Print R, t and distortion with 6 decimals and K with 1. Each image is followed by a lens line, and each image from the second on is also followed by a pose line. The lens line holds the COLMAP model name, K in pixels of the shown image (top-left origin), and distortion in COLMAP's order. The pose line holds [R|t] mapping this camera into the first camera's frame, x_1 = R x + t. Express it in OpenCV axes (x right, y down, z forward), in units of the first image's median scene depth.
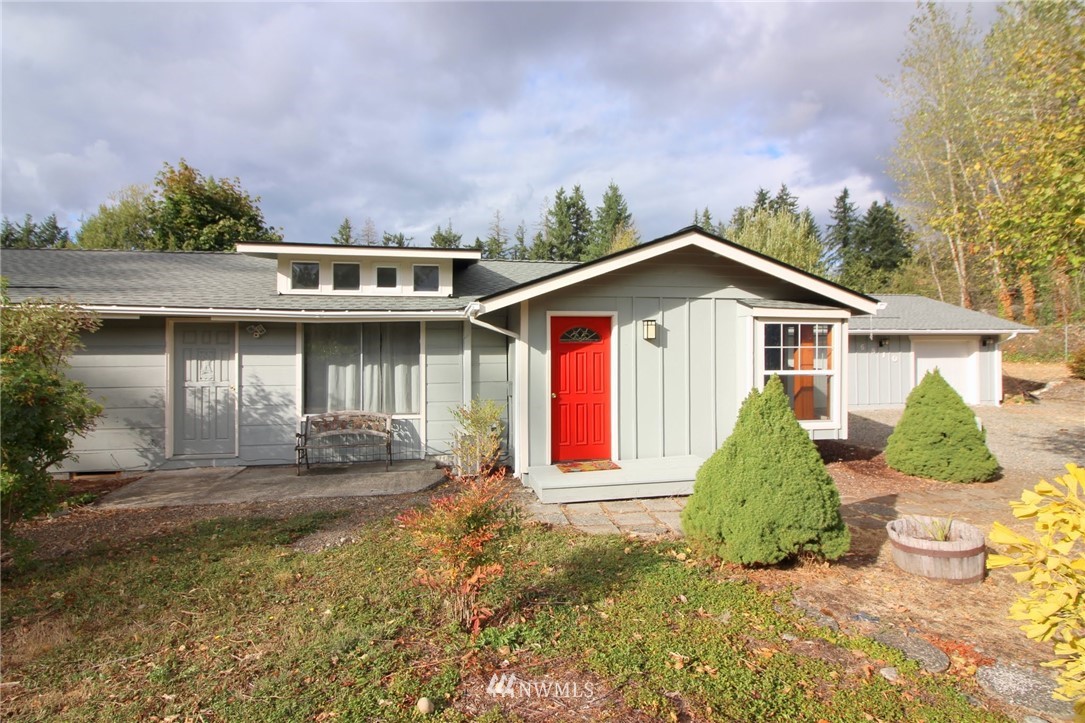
lens RADIAL K [[525.1, 0, 542.5], [0, 525.1, 361.5], [0, 0, 1]] dist [-0.002274, -0.000699]
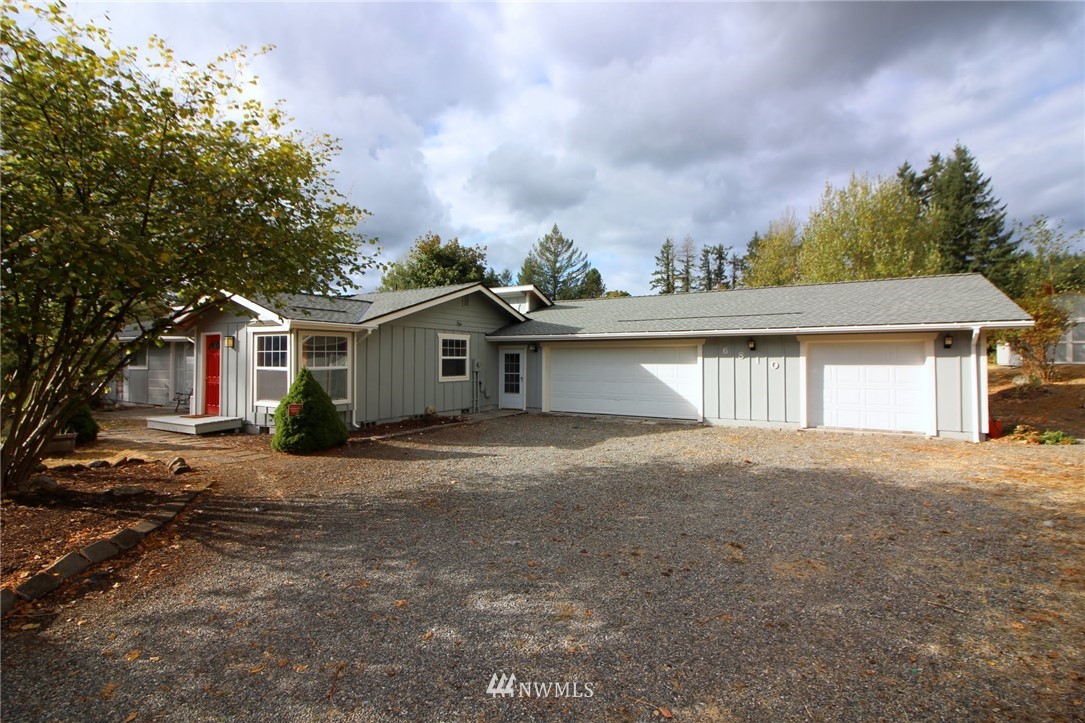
lens RADIAL K [[501.4, 0, 542.5], [0, 501.4, 361.5], [0, 0, 1]] dist [-0.013127, -0.000408]
pose [[0.752928, 0.007124, -0.658064, 1.805313], [-0.015186, 0.999863, -0.006551, -0.001197], [0.657928, 0.014926, 0.752933, 0.399714]]
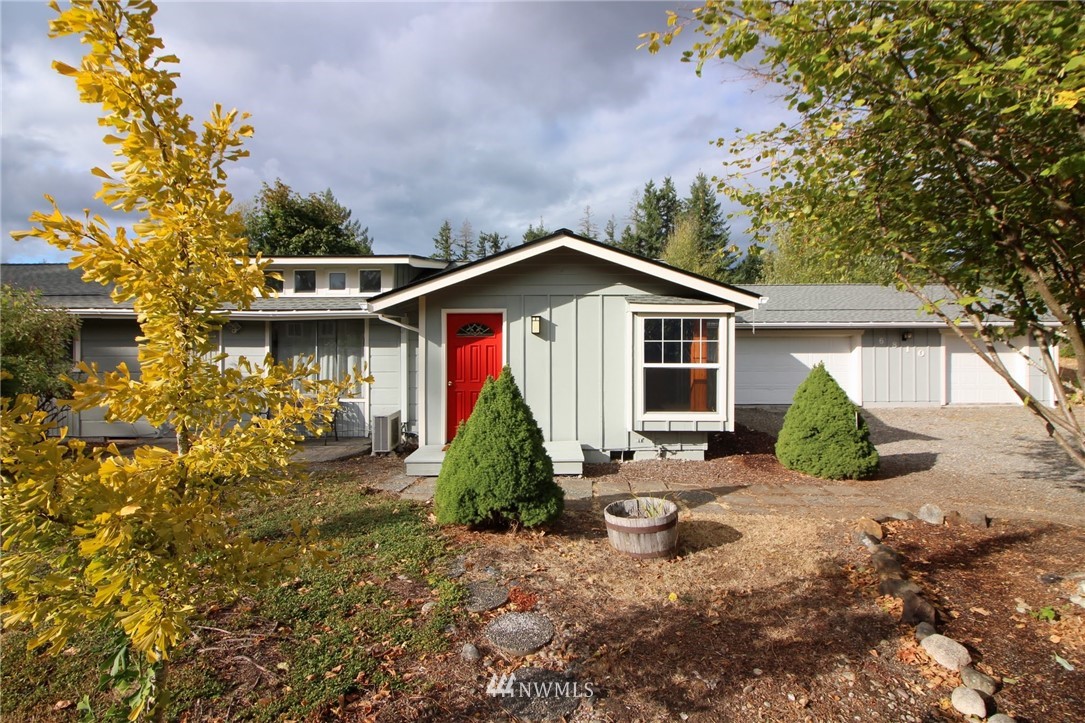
lens RADIAL K [[514.5, 0, 542.5], [0, 514.5, 361.5], [0, 0, 1]] dist [-0.001972, -0.000209]
pose [[0.981232, 0.008917, -0.192626, 0.376763], [-0.006241, 0.999876, 0.014492, -0.000317], [0.192732, -0.013018, 0.981165, -0.043477]]
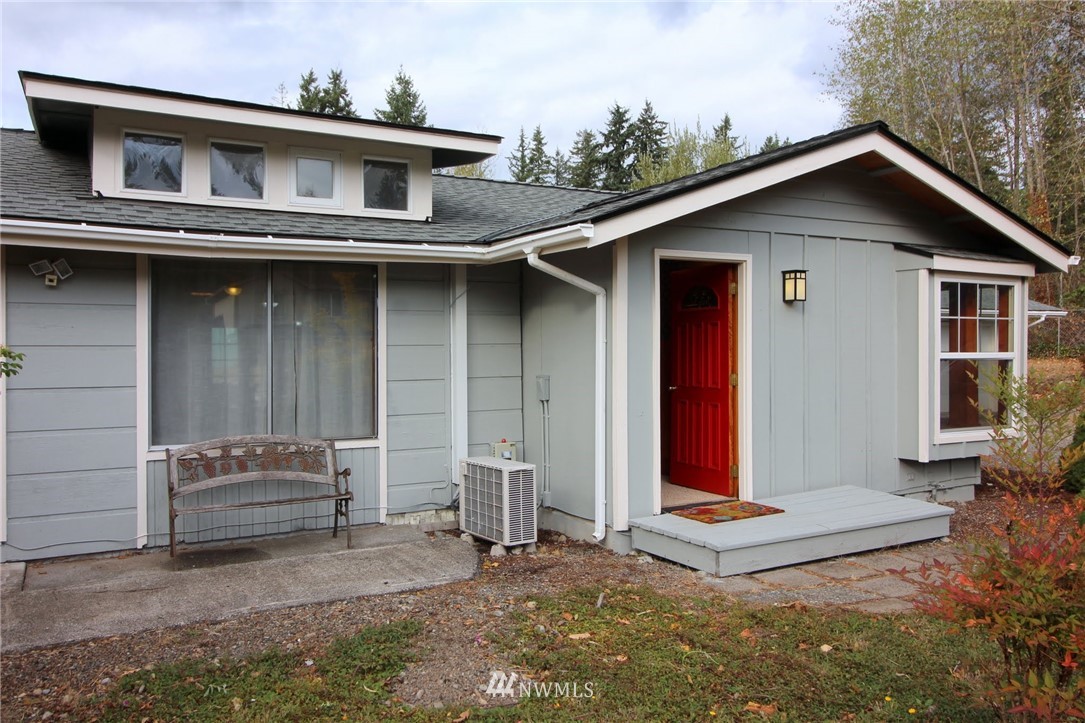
lens RADIAL K [[850.5, 0, 542.5], [0, 850.5, 361.5], [0, 0, 1]] dist [0.011494, 0.001160]
pose [[0.947551, -0.004345, 0.319574, -0.354362], [0.006396, 0.999965, -0.005370, 0.028304], [-0.319540, 0.007133, 0.947546, 0.129129]]
